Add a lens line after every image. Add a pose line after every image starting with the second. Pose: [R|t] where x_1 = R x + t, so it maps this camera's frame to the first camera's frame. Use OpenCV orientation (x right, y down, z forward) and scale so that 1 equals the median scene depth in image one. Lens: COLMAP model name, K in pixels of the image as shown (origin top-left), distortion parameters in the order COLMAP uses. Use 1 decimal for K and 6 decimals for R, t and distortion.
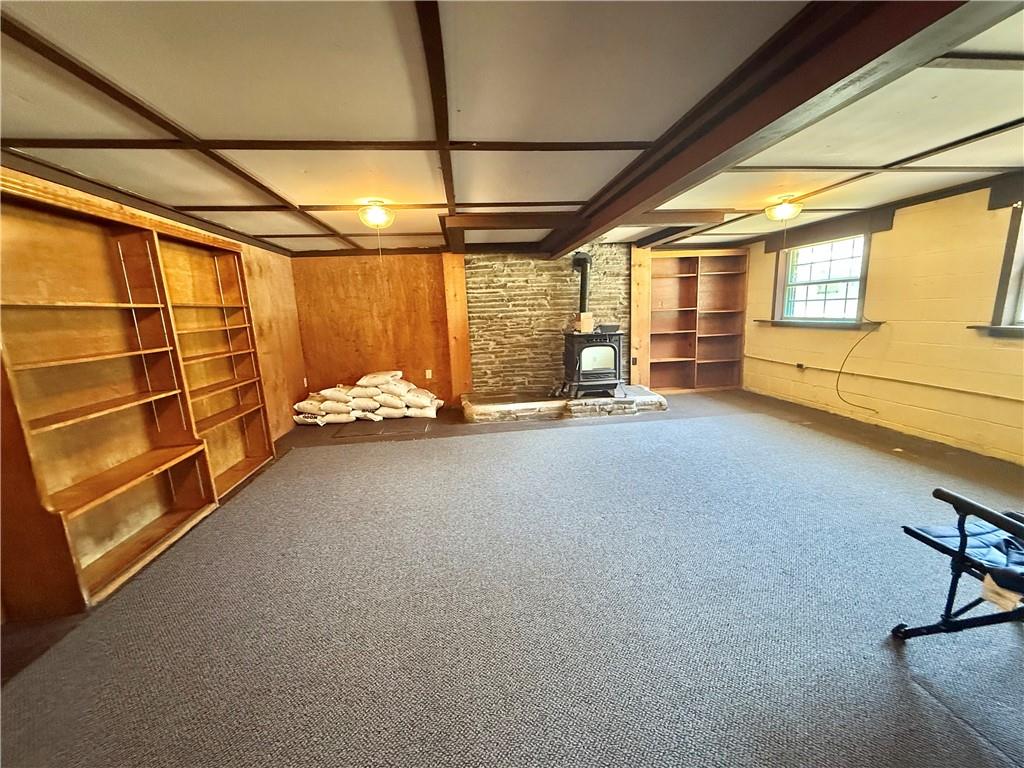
lens RADIAL K [[408.2, 0, 512.6], [0, 408.2, 385.9], [0, 0, 1]] dist [0.000142, 0.000425]
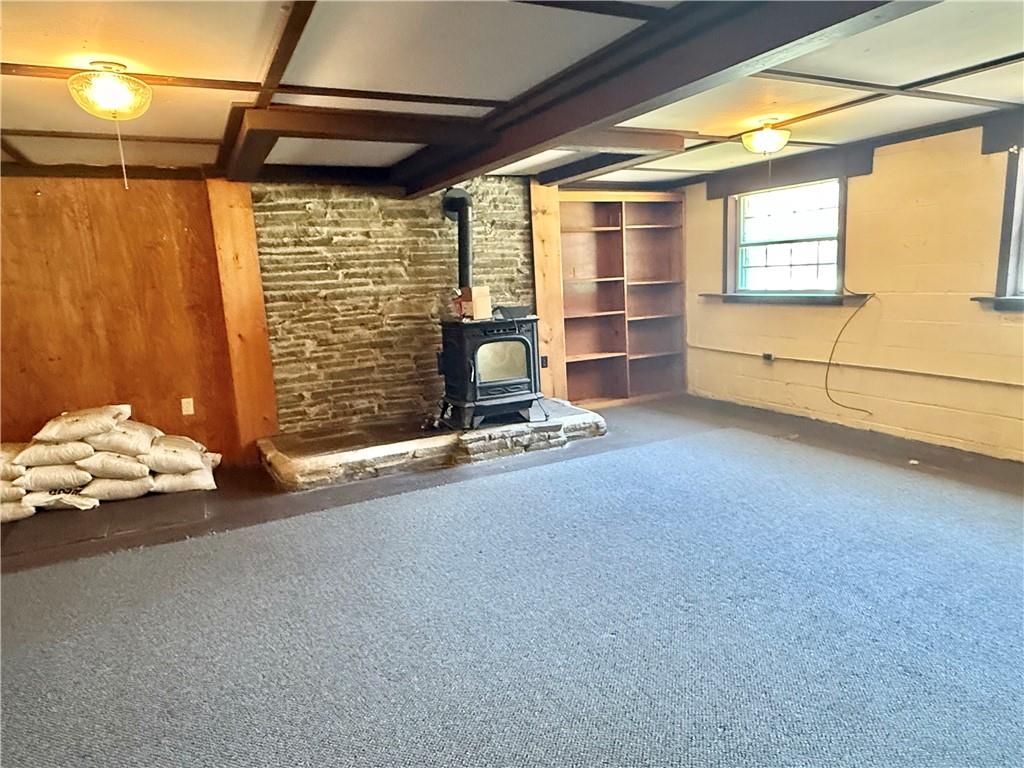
lens RADIAL K [[648.1, 0, 514.0], [0, 648.1, 384.8], [0, 0, 1]] dist [-0.007349, 0.008233]
pose [[0.938625, -0.063347, 0.339071, -0.102876], [0.072608, 0.997252, -0.014684, -0.015451], [-0.337210, 0.038402, 0.940646, 0.079511]]
